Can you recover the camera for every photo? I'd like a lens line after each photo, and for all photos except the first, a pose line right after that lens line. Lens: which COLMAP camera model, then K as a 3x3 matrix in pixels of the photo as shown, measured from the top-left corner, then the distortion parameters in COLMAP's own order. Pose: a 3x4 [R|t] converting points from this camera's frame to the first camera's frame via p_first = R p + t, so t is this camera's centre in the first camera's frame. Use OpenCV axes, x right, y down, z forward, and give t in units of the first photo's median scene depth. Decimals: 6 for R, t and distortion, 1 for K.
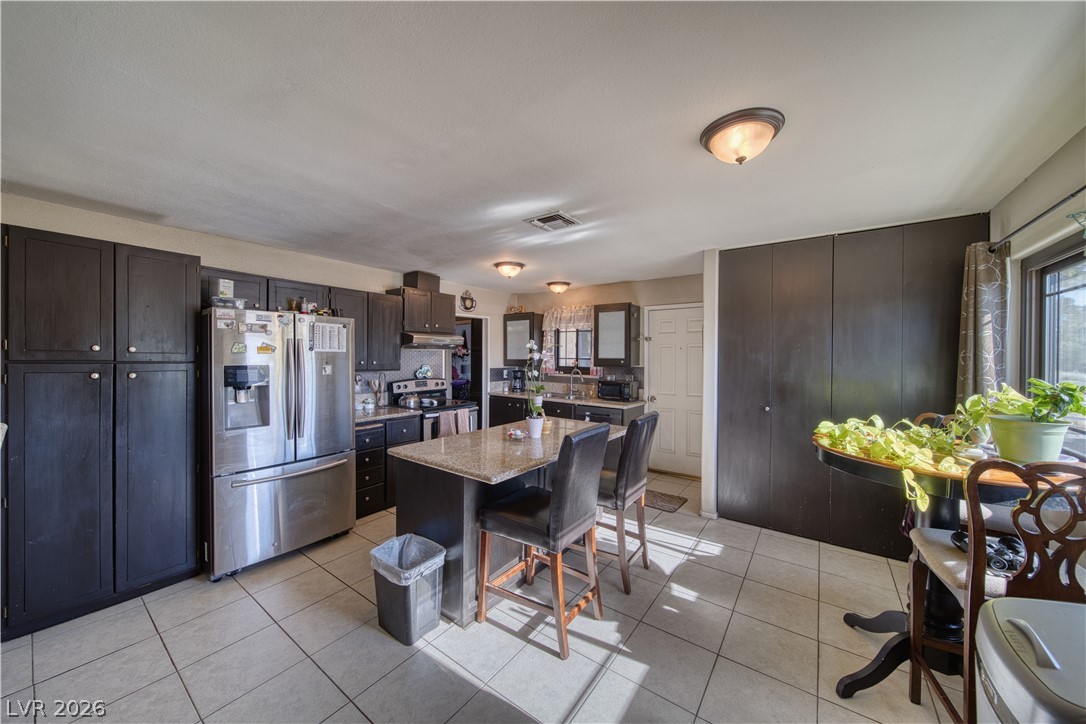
lens RADIAL K [[380.4, 0, 543.0], [0, 380.4, 359.1], [0, 0, 1]] dist [-0.001075, 0.000024]
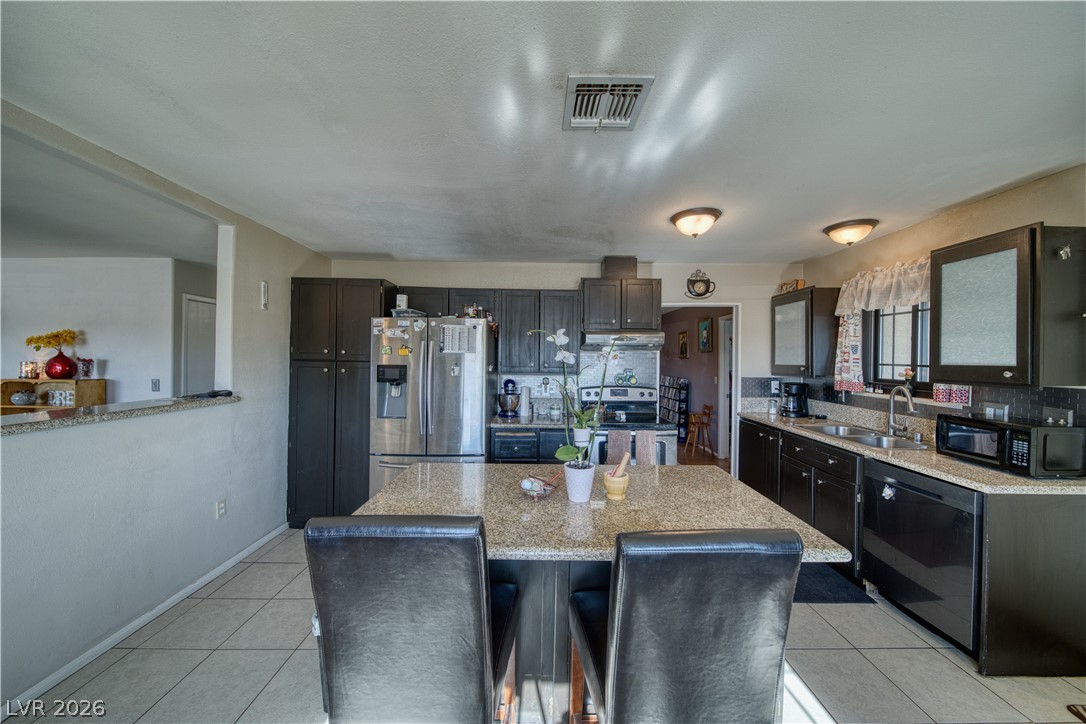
lens RADIAL K [[380.4, 0, 543.0], [0, 380.4, 359.1], [0, 0, 1]] dist [-0.001075, 0.000024]
pose [[0.598793, 0.002987, -0.800898, 0.221261], [-0.012758, 0.999902, -0.005810, -0.000298], [0.800802, 0.013697, 0.598772, 0.338883]]
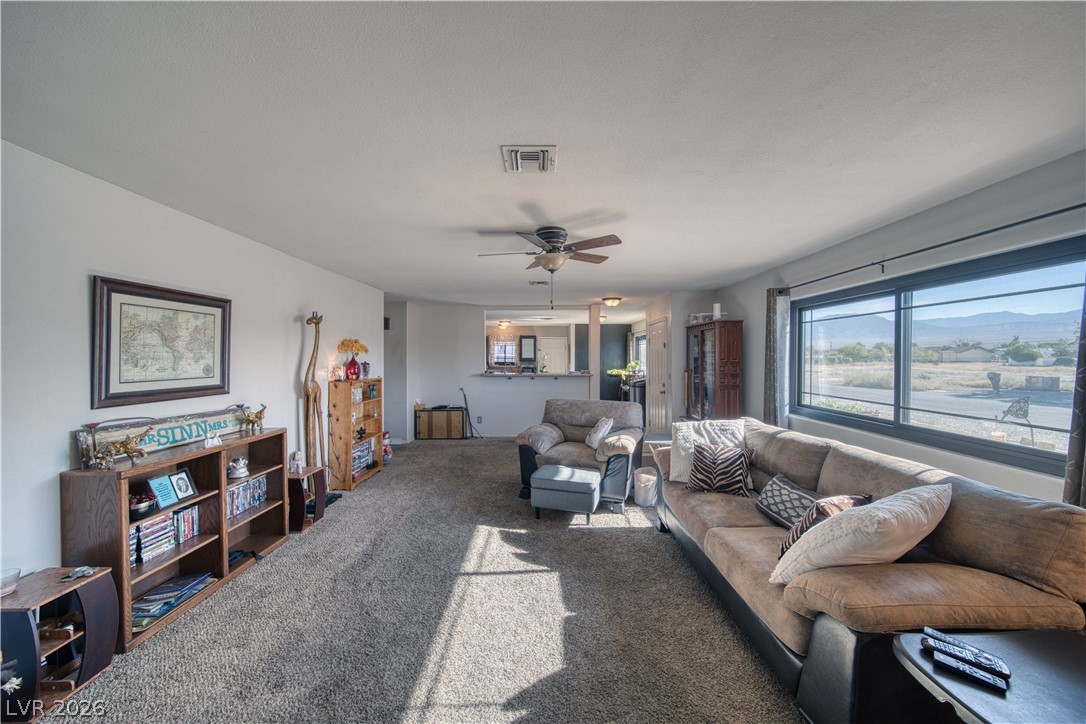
lens RADIAL K [[380.4, 0, 543.0], [0, 380.4, 359.1], [0, 0, 1]] dist [-0.001075, 0.000024]
pose [[0.809987, -0.008510, 0.586386, -1.124726], [0.008717, 0.999959, 0.002471, -0.000062], [-0.586383, 0.003110, 0.810028, -0.987141]]
